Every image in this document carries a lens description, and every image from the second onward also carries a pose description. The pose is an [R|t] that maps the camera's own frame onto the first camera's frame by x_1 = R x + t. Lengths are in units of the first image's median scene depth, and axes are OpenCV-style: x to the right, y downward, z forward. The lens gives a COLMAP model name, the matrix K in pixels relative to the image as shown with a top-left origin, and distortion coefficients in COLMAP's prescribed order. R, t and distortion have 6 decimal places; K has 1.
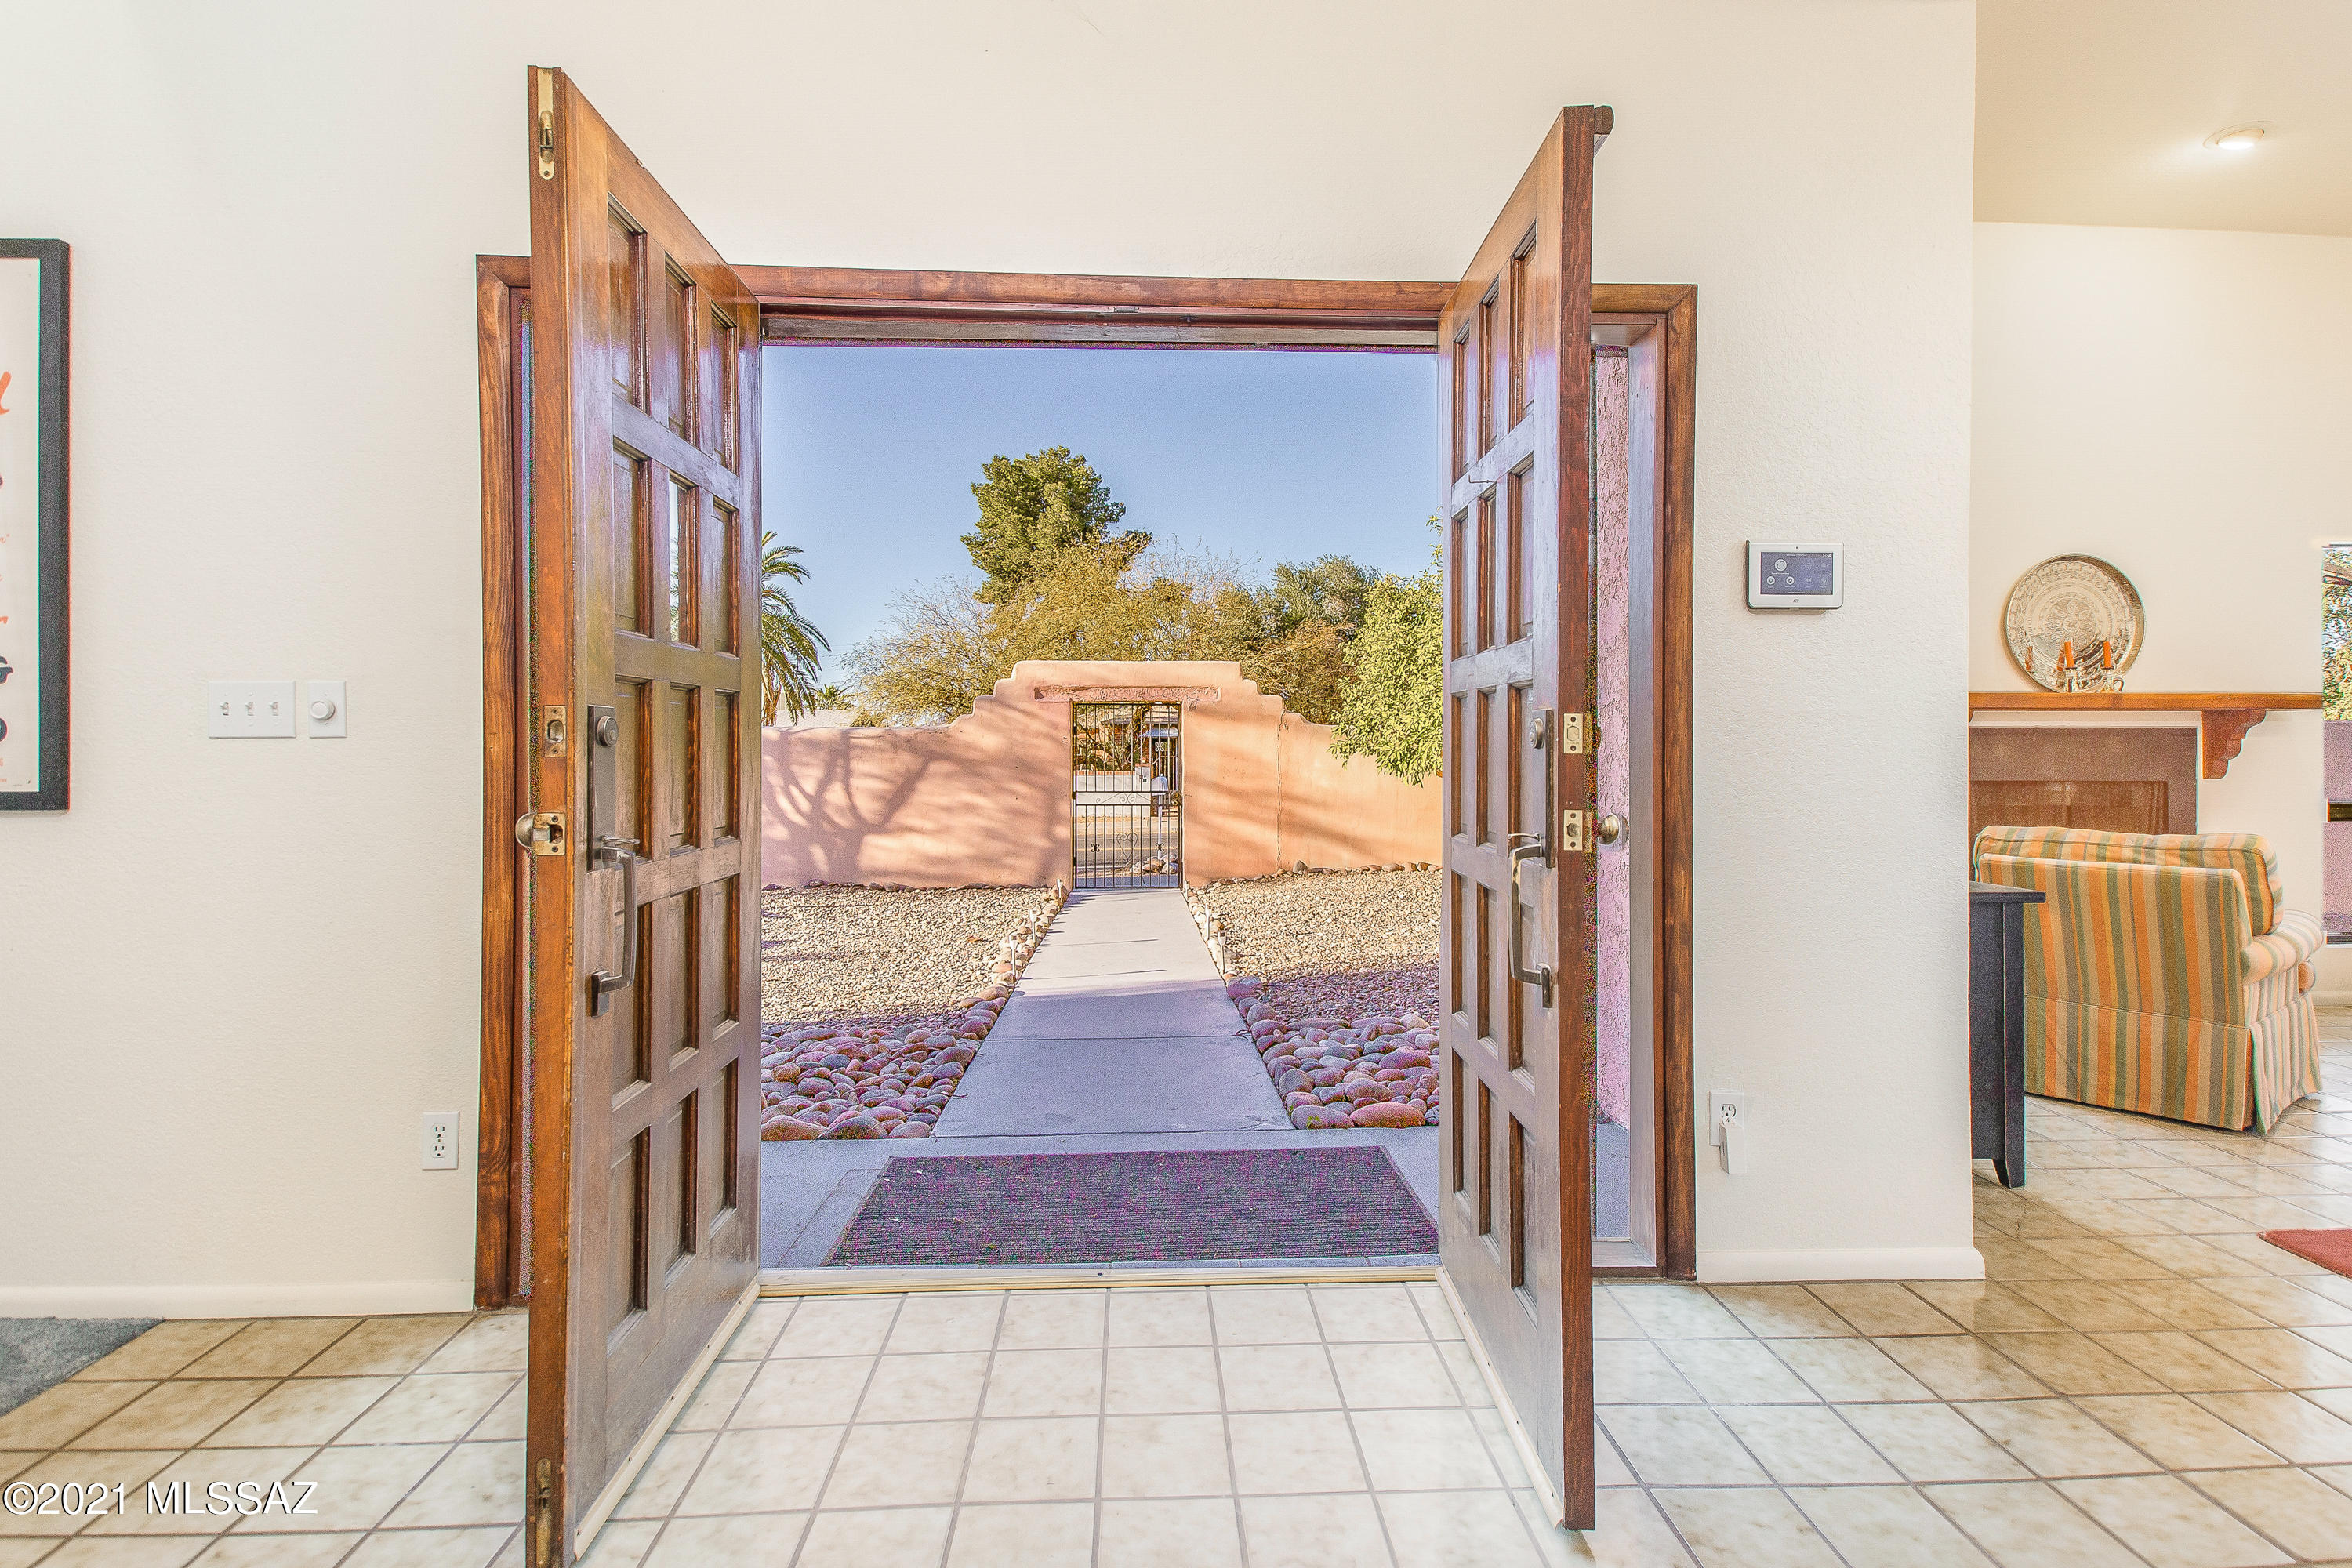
lens RADIAL K [[1122.8, 0, 1174.5], [0, 1122.8, 734.2], [0, 0, 1]] dist [0.001956, 0.000215]
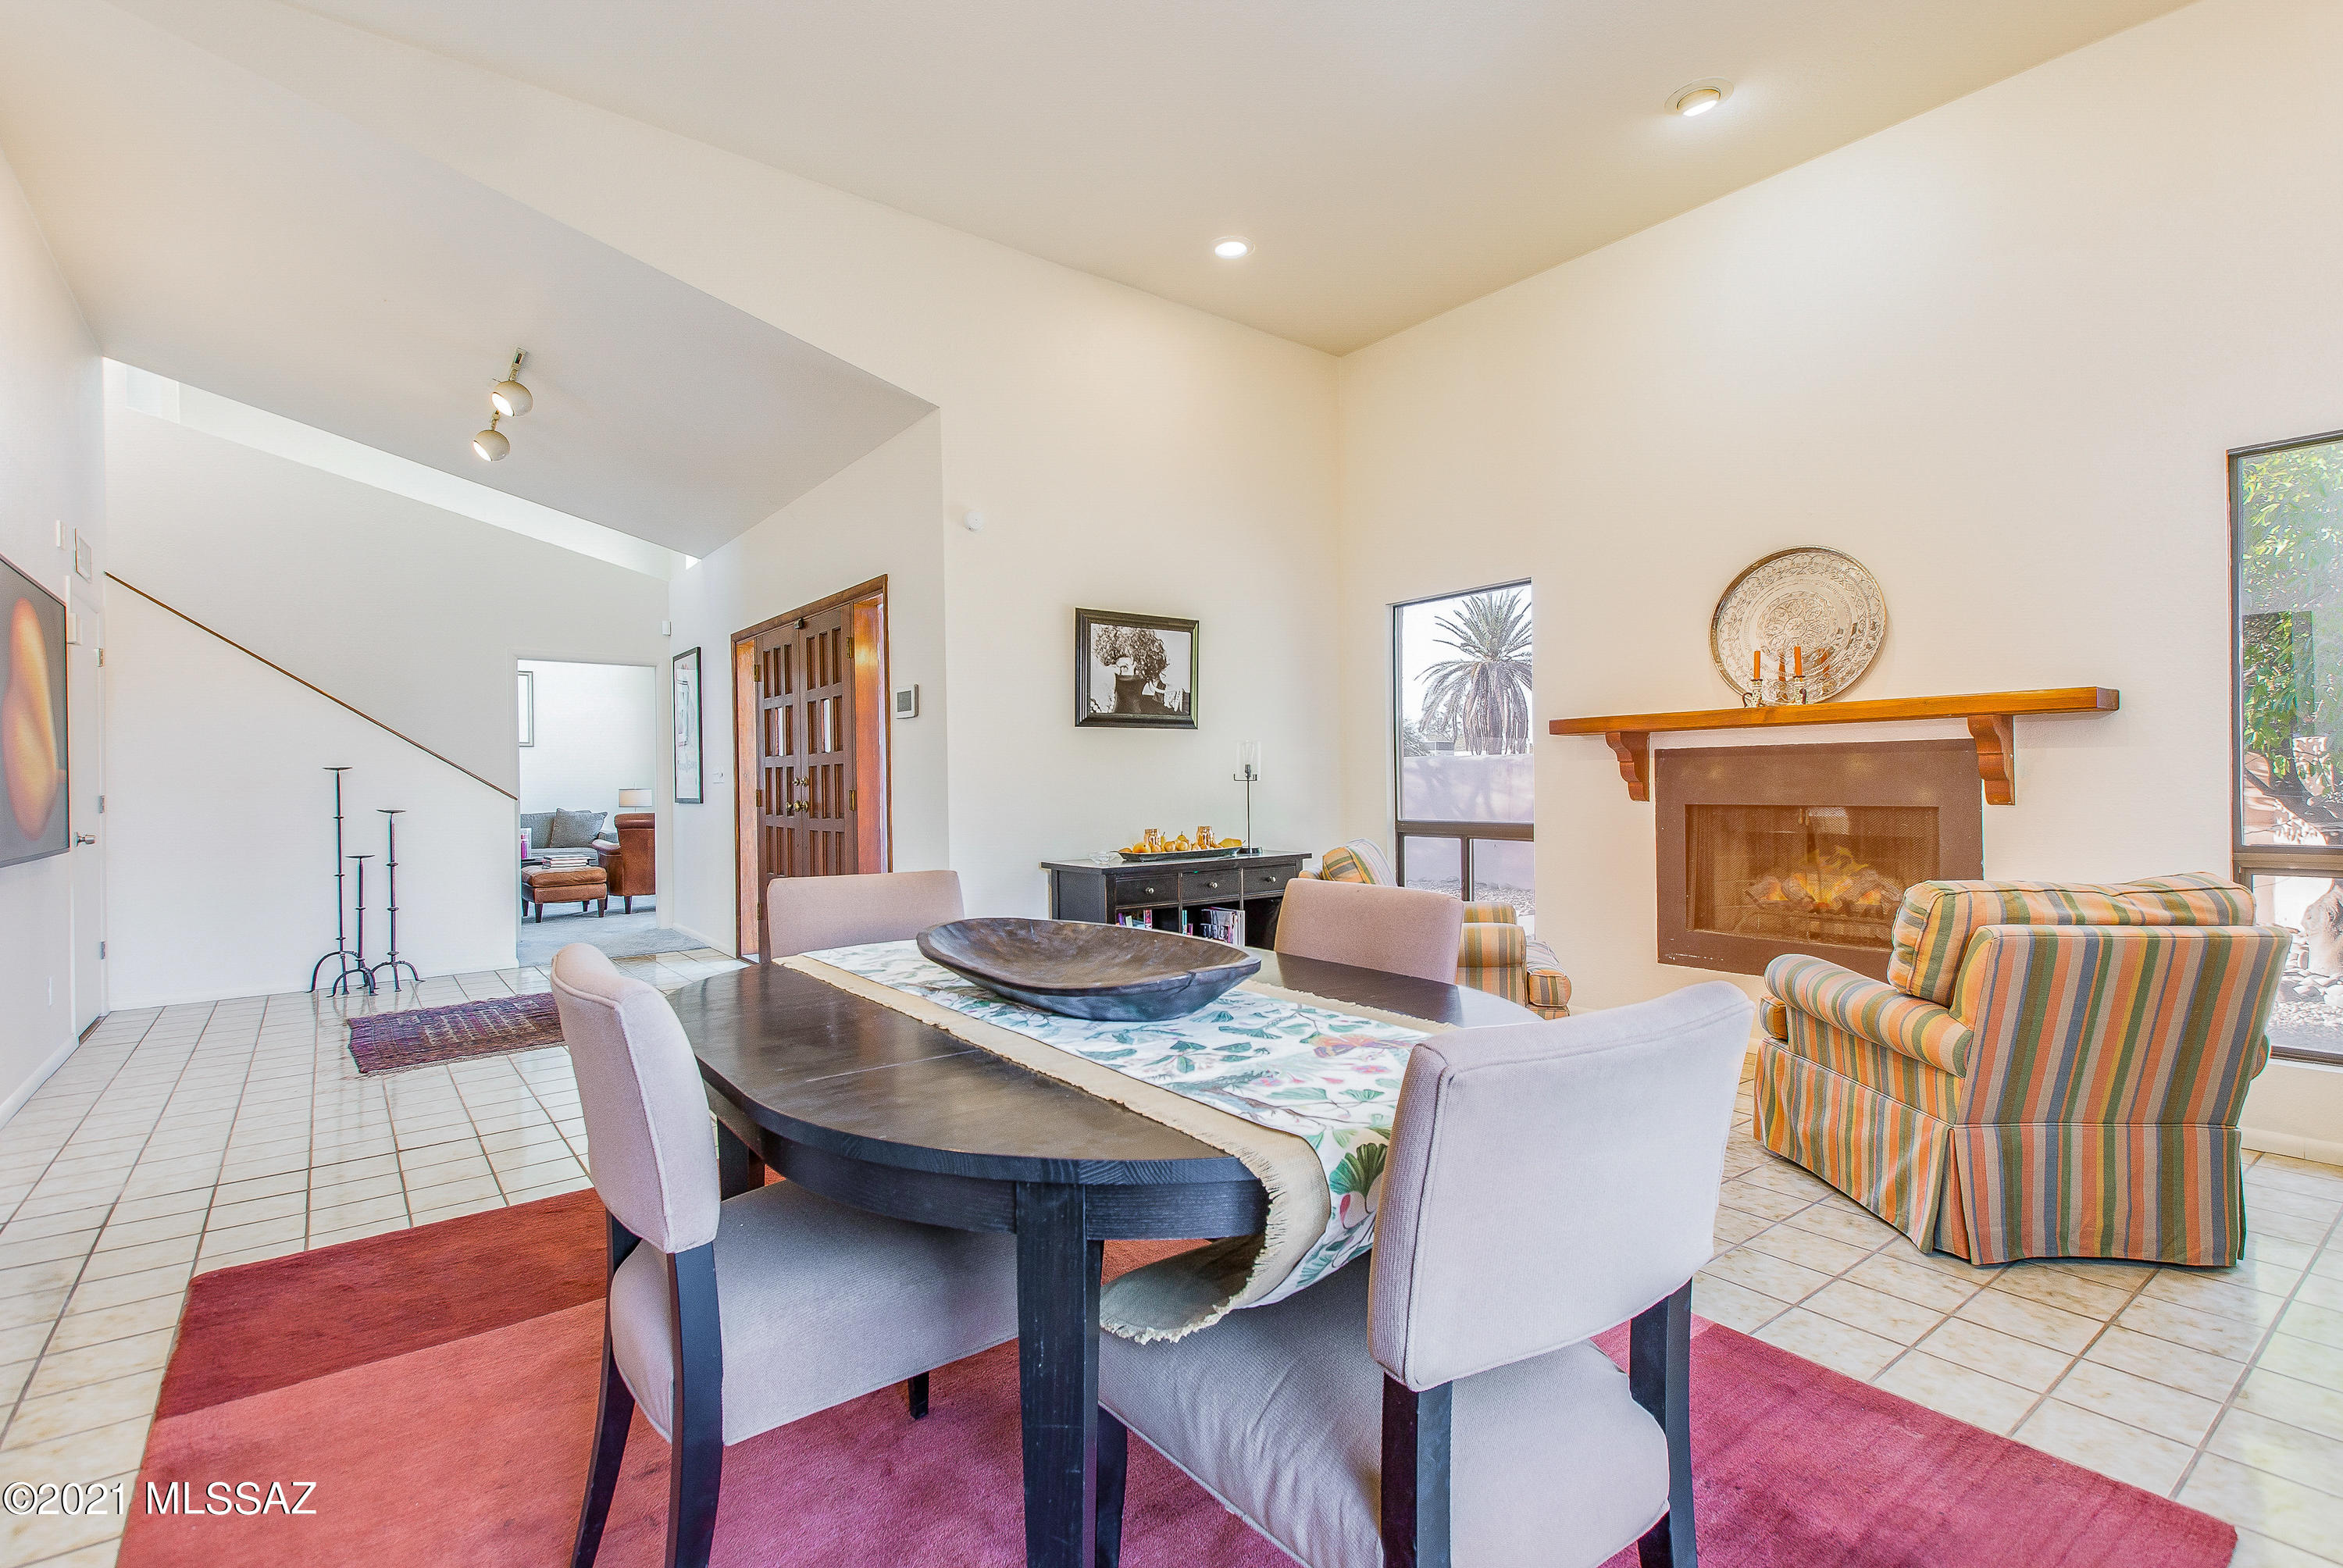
lens RADIAL K [[1055.5, 0, 1131.2], [0, 1055.5, 785.5], [0, 0, 1]] dist [0.027451, -0.018850]
pose [[0.555234, -0.003276, -0.831688, 1.712339], [0.016972, 0.999829, 0.007392, 0.015188], [0.831521, -0.018219, 0.555194, 0.163370]]
